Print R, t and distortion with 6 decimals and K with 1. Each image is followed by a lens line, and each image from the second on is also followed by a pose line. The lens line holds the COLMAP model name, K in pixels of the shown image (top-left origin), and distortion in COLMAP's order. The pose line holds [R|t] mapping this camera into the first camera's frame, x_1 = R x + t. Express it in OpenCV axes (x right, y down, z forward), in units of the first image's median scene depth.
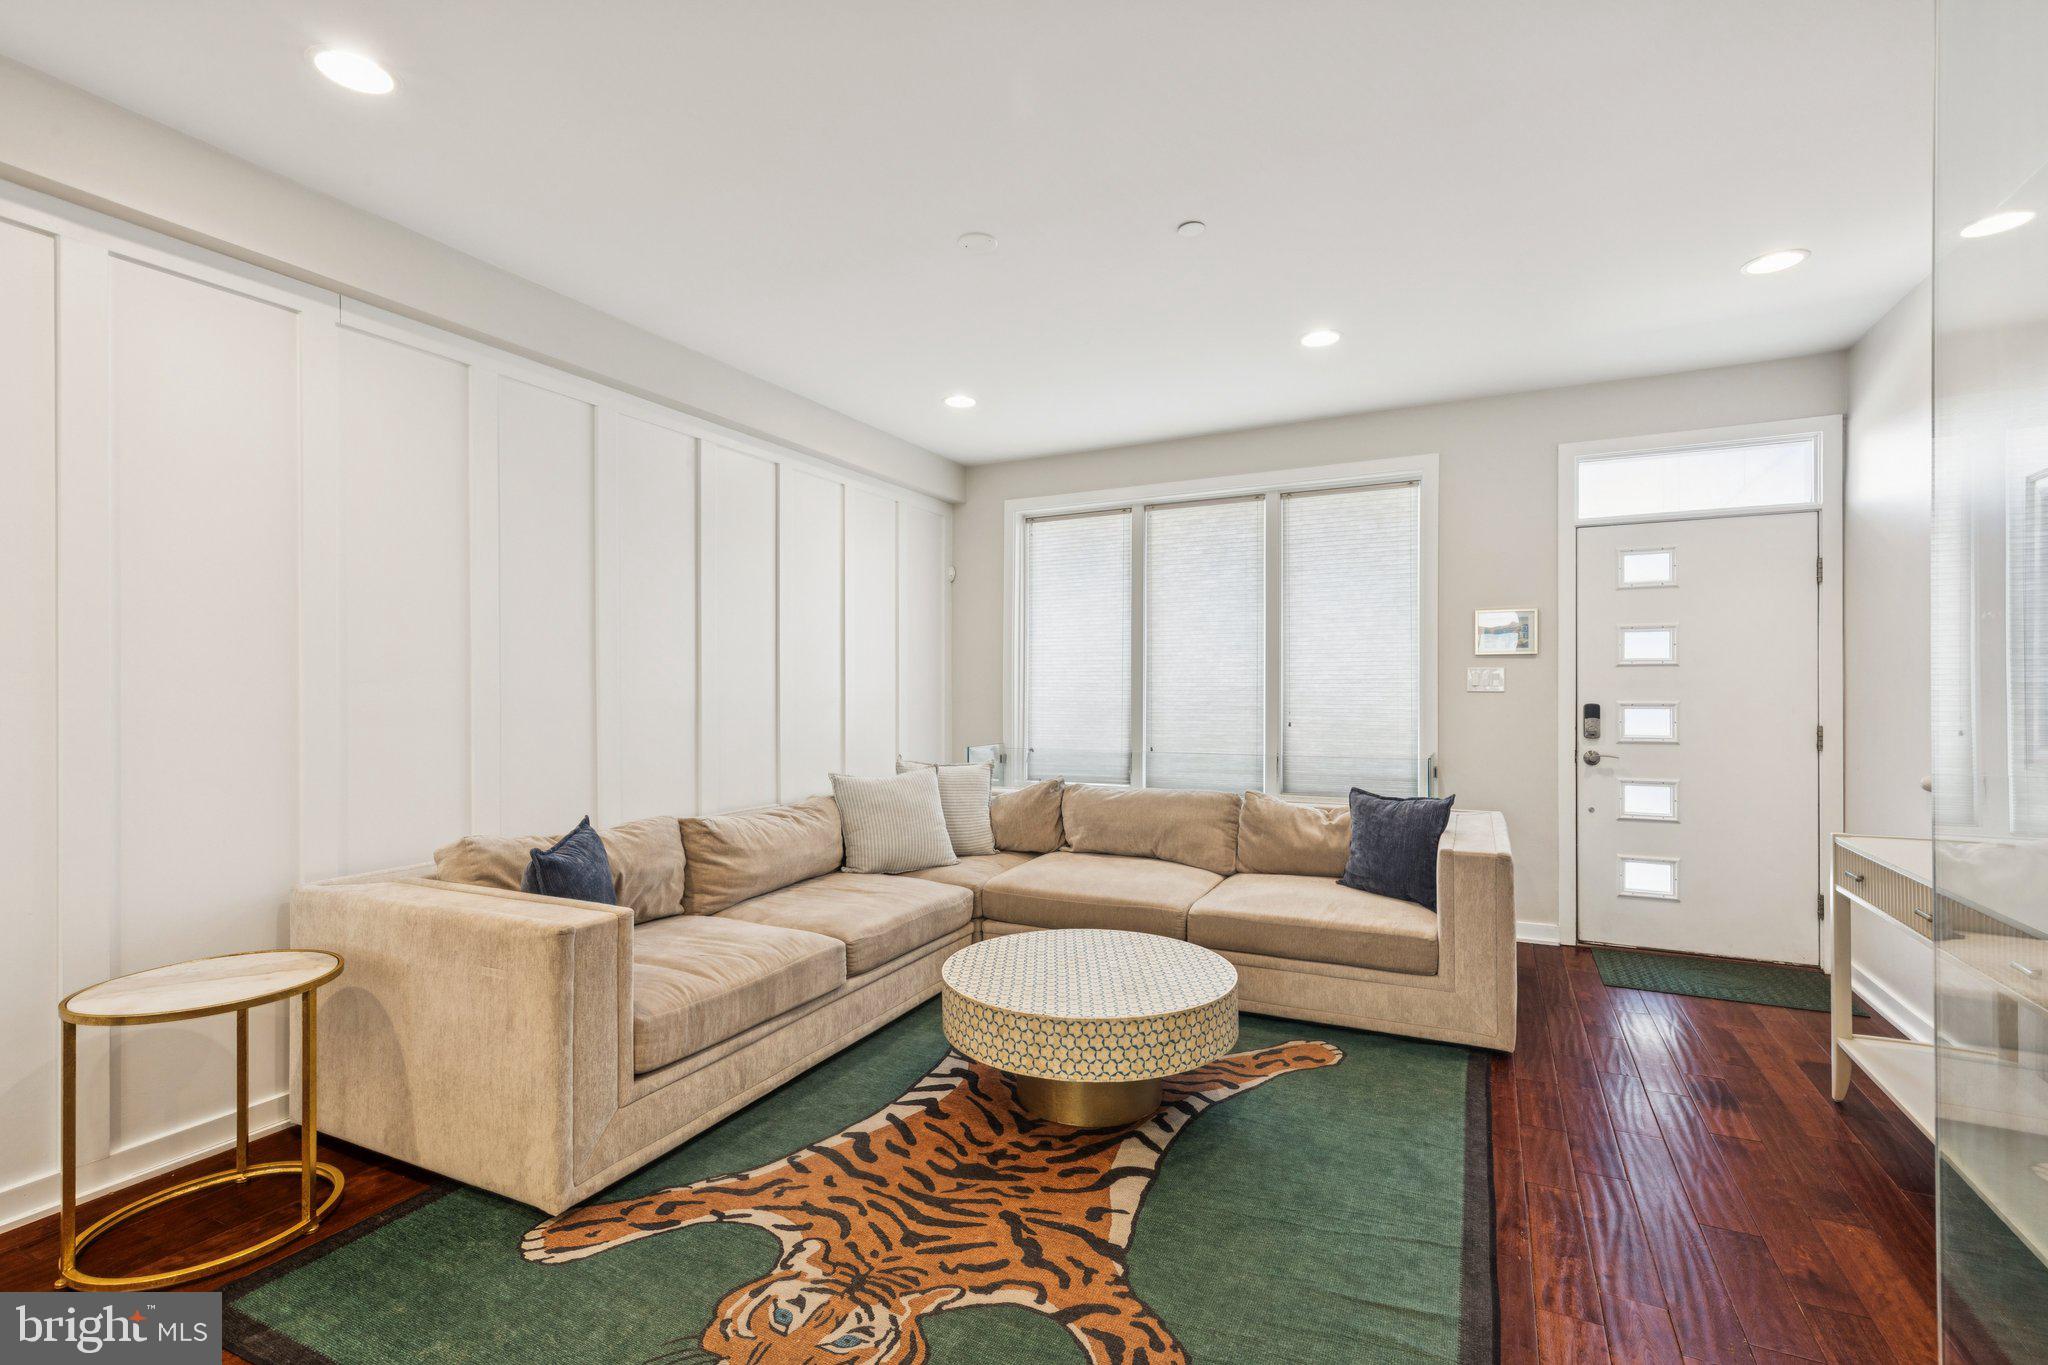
lens RADIAL K [[930.7, 0, 1014.2], [0, 930.7, 689.2], [0, 0, 1]] dist [0.007626, -0.001221]
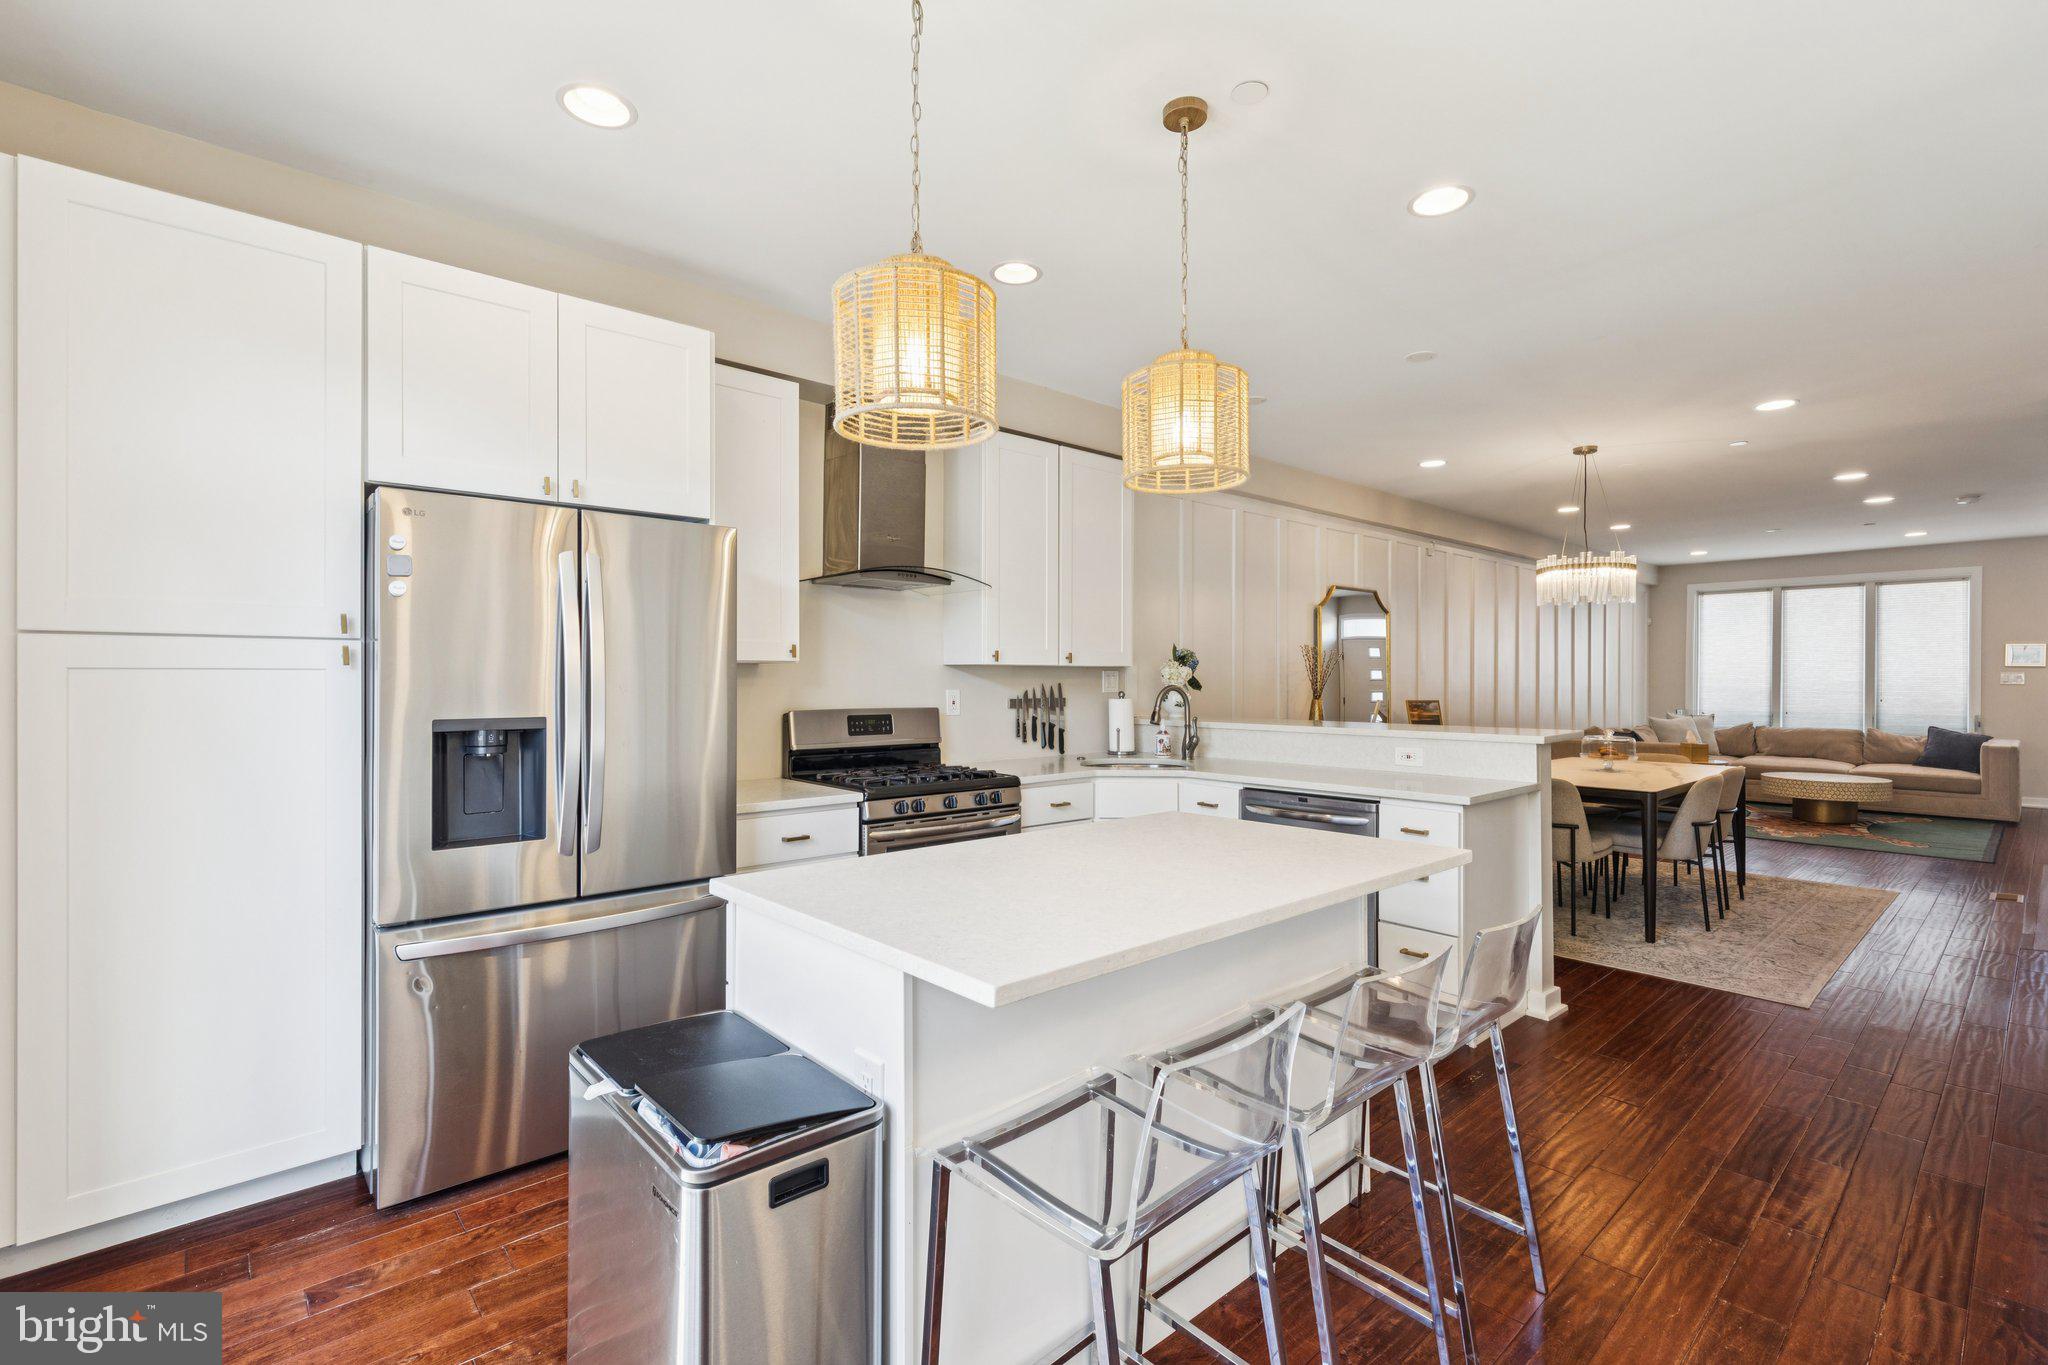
lens RADIAL K [[930.7, 0, 1029.2], [0, 930.7, 677.1], [0, 0, 1]] dist [0.007626, -0.001221]
pose [[0.937680, 0.006858, -0.347432, -0.812696], [-0.009151, 0.999946, -0.004961, 0.016067], [0.347379, 0.007831, 0.937692, -1.708253]]
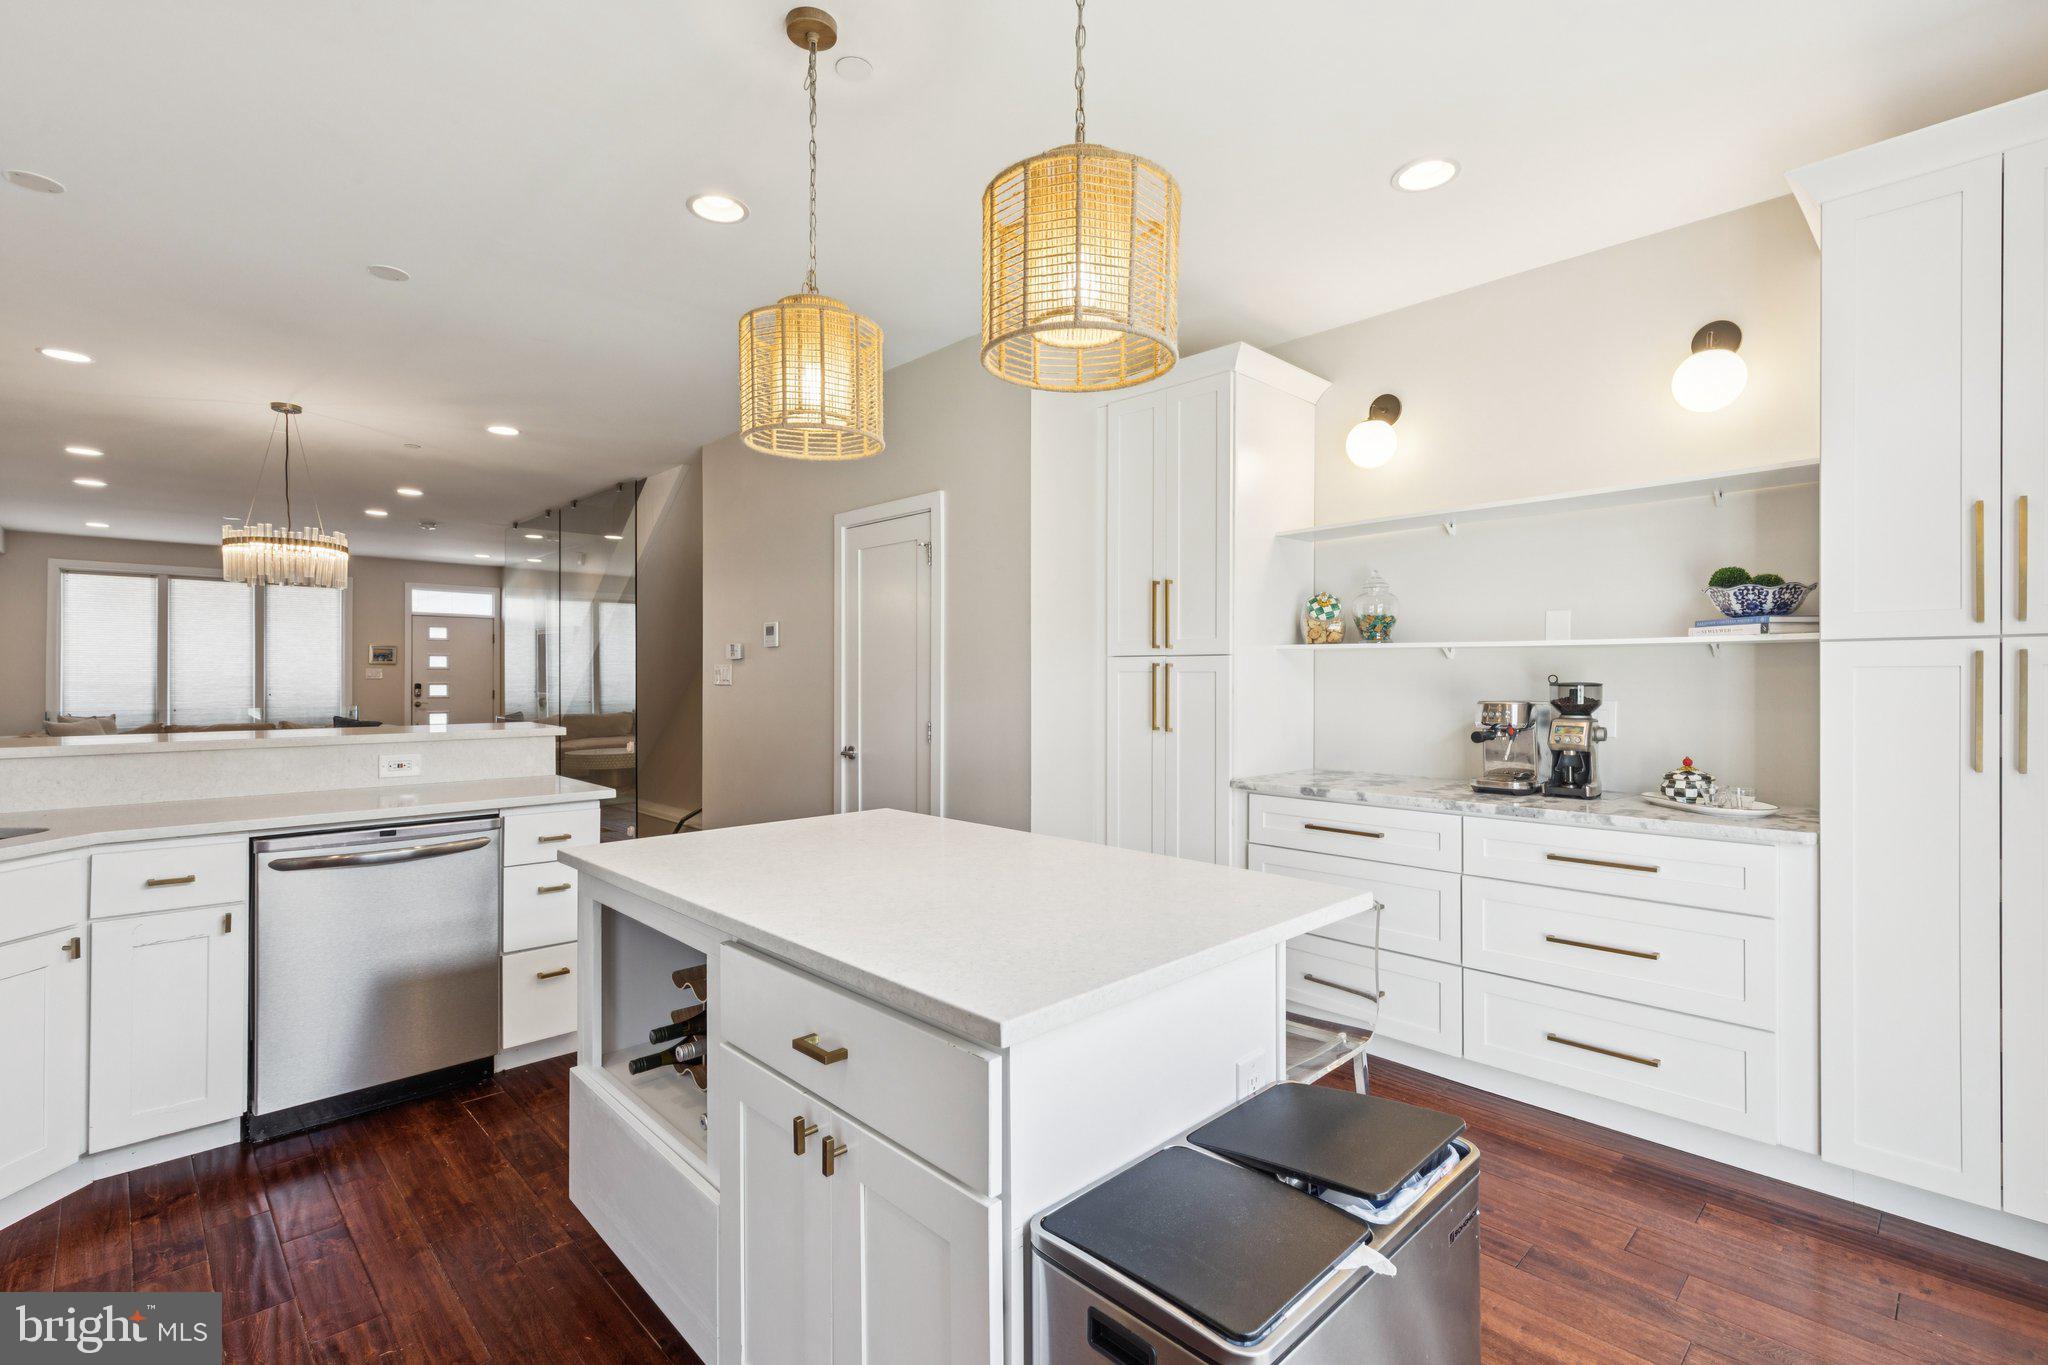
lens RADIAL K [[930.7, 0, 1026.8], [0, 930.7, 680.2], [0, 0, 1]] dist [0.007626, -0.001221]
pose [[0.328225, 0.005001, 0.944586, -1.279553], [0.001029, 0.999984, -0.005652, 0.022380], [-0.944599, 0.002827, 0.328214, -1.456371]]
